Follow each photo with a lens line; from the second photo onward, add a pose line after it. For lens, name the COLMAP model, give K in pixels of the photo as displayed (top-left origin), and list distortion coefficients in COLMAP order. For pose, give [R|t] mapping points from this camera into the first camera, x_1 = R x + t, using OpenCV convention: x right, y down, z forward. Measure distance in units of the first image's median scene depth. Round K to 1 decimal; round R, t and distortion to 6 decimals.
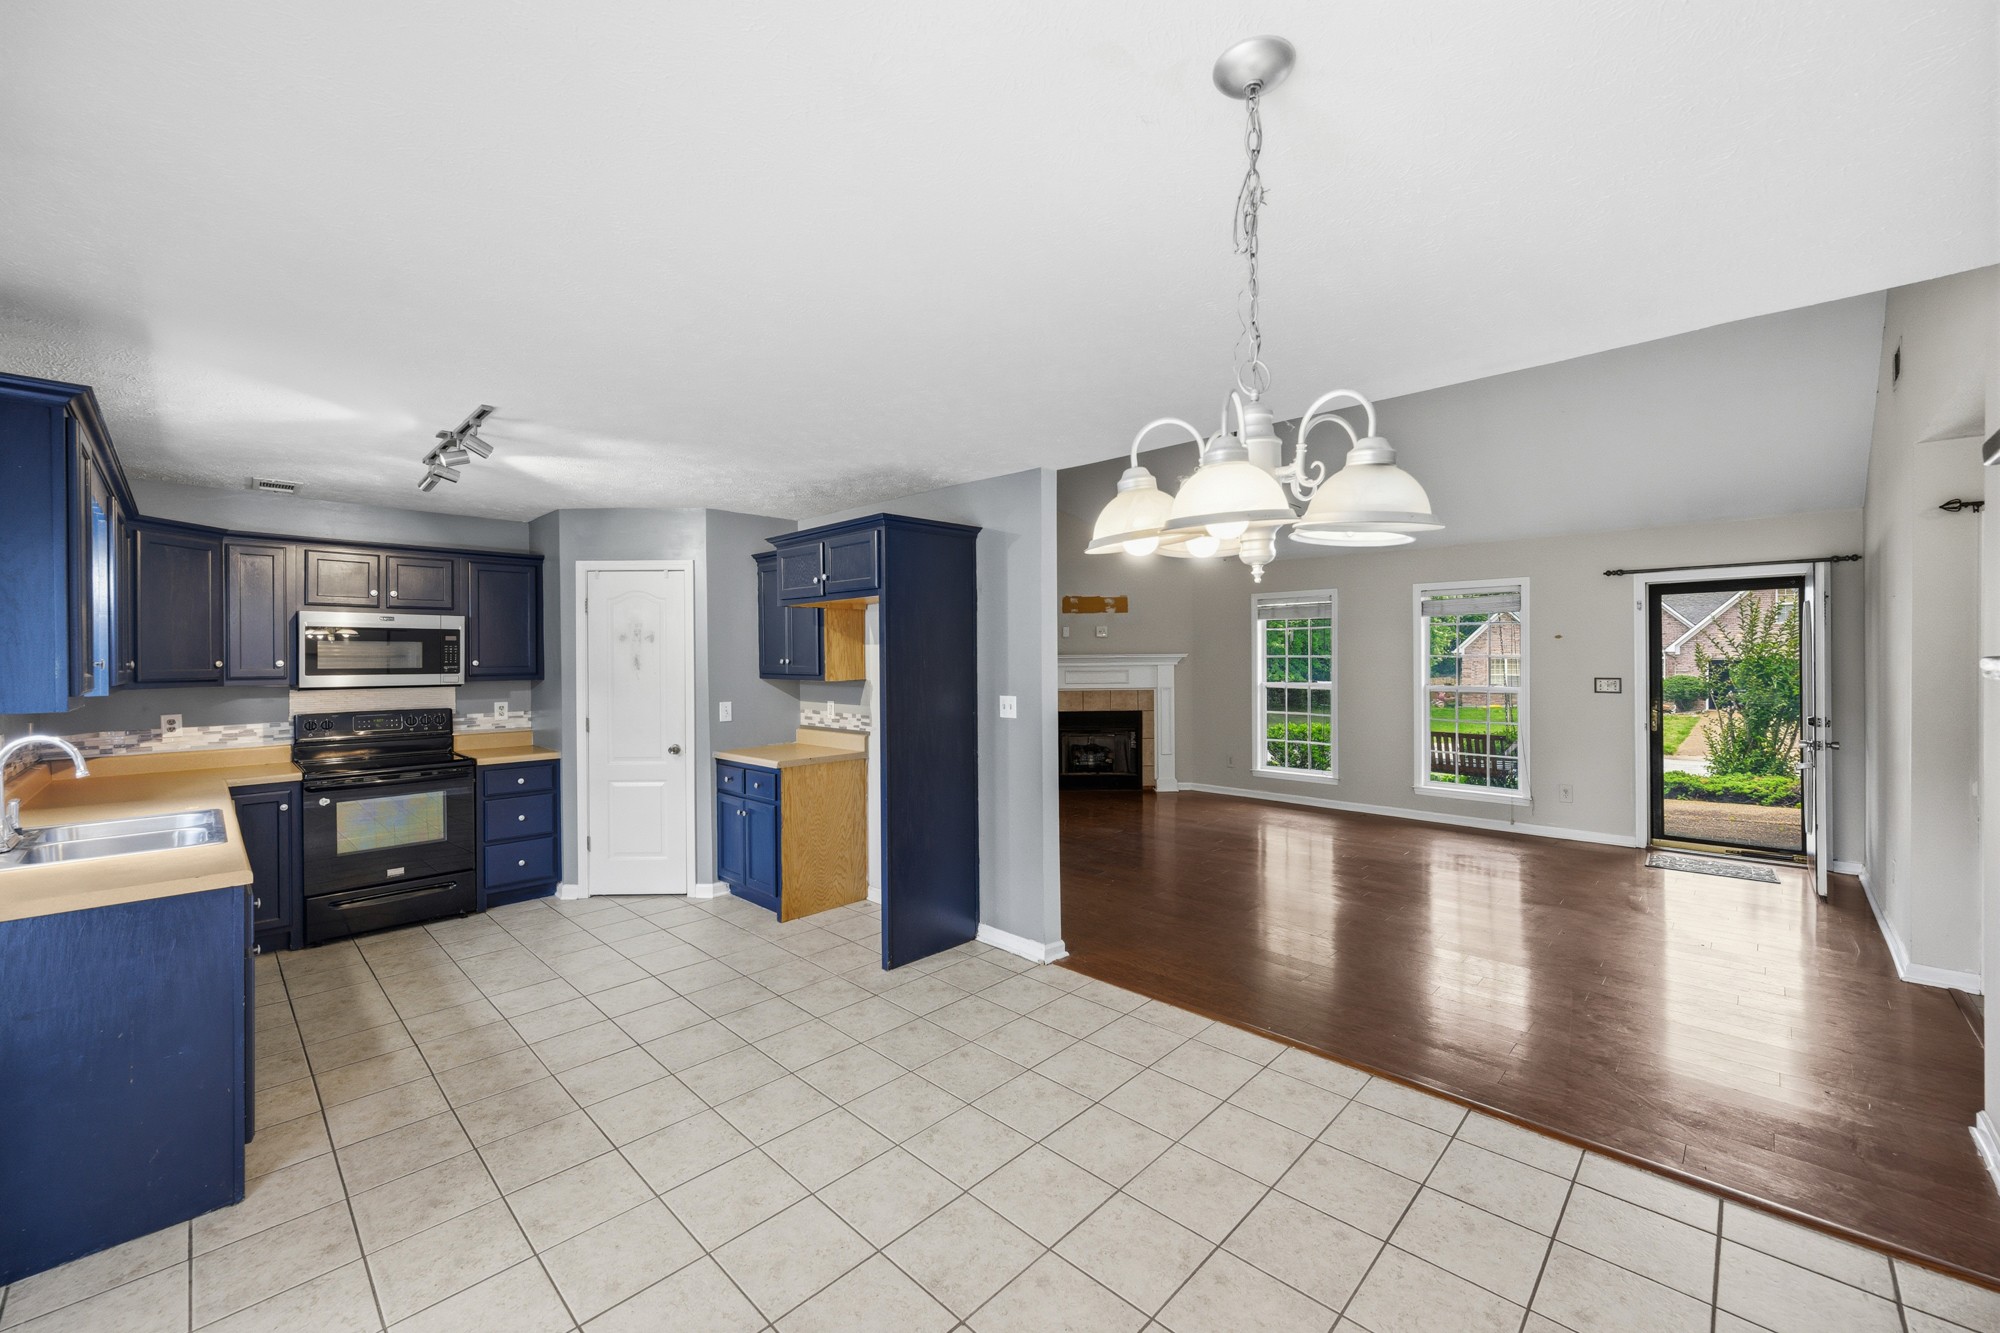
lens RADIAL K [[796.8, 0, 996.3], [0, 796.8, 660.5], [0, 0, 1]] dist [0.001369, -0.000269]
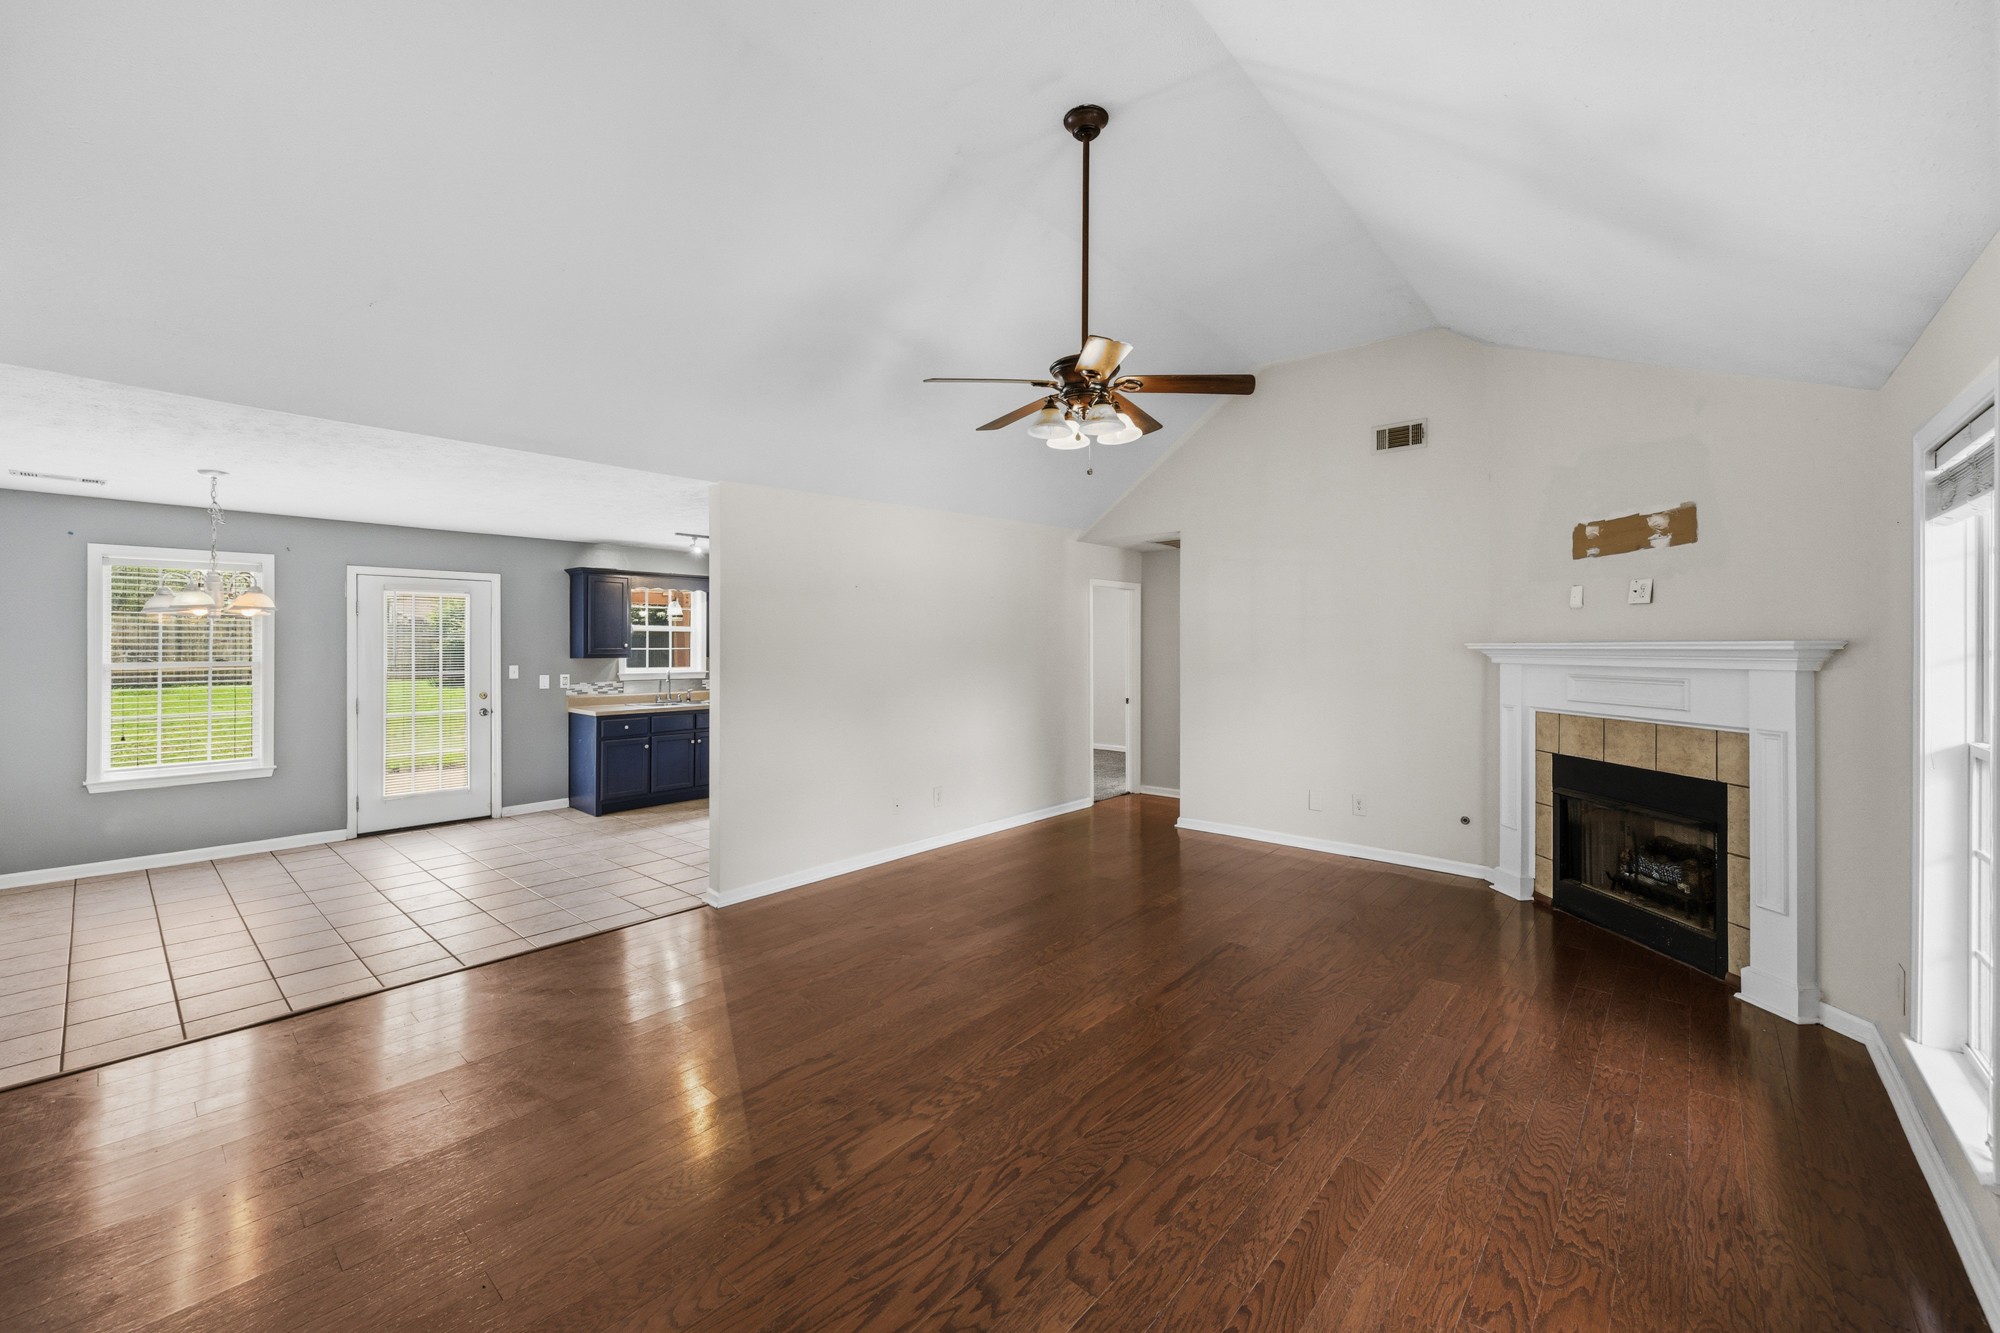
lens RADIAL K [[796.8, 0, 998.2], [0, 796.8, 645.7], [0, 0, 1]] dist [0.001369, -0.000269]
pose [[0.042987, 0.007146, -0.999050, 0.567567], [-0.006111, 0.999958, 0.006889, -0.006637], [0.999057, 0.005809, 0.043029, 0.618404]]
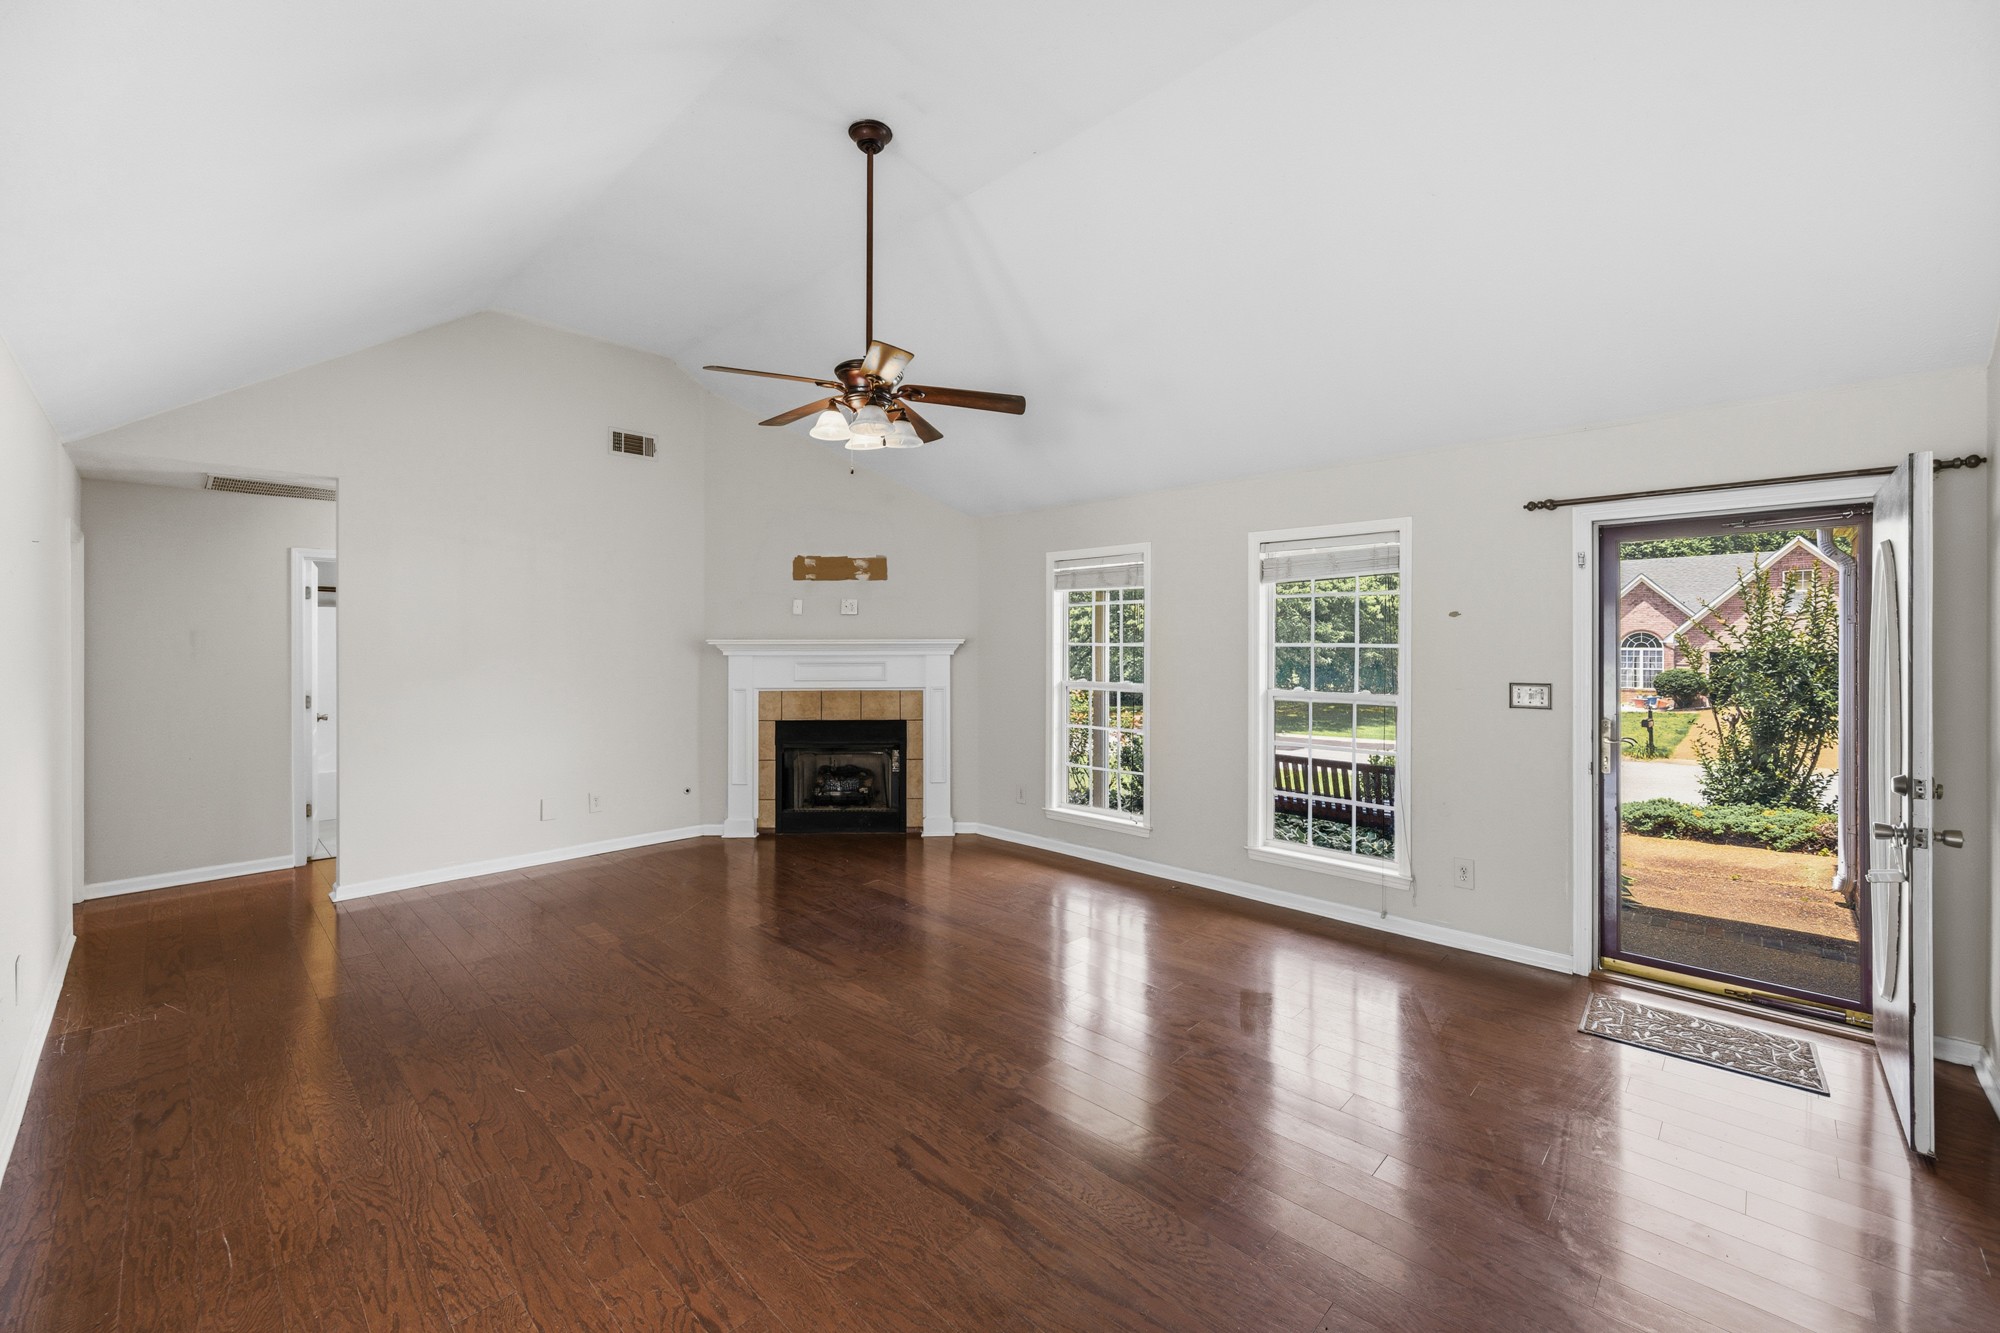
lens RADIAL K [[796.8, 0, 1017.2], [0, 796.8, 647.0], [0, 0, 1]] dist [0.001369, -0.000269]
pose [[0.999888, 0.007030, 0.013191, 0.271430], [-0.007033, 0.999975, 0.000170, -0.002169], [-0.013190, -0.000263, 0.999913, 0.296683]]
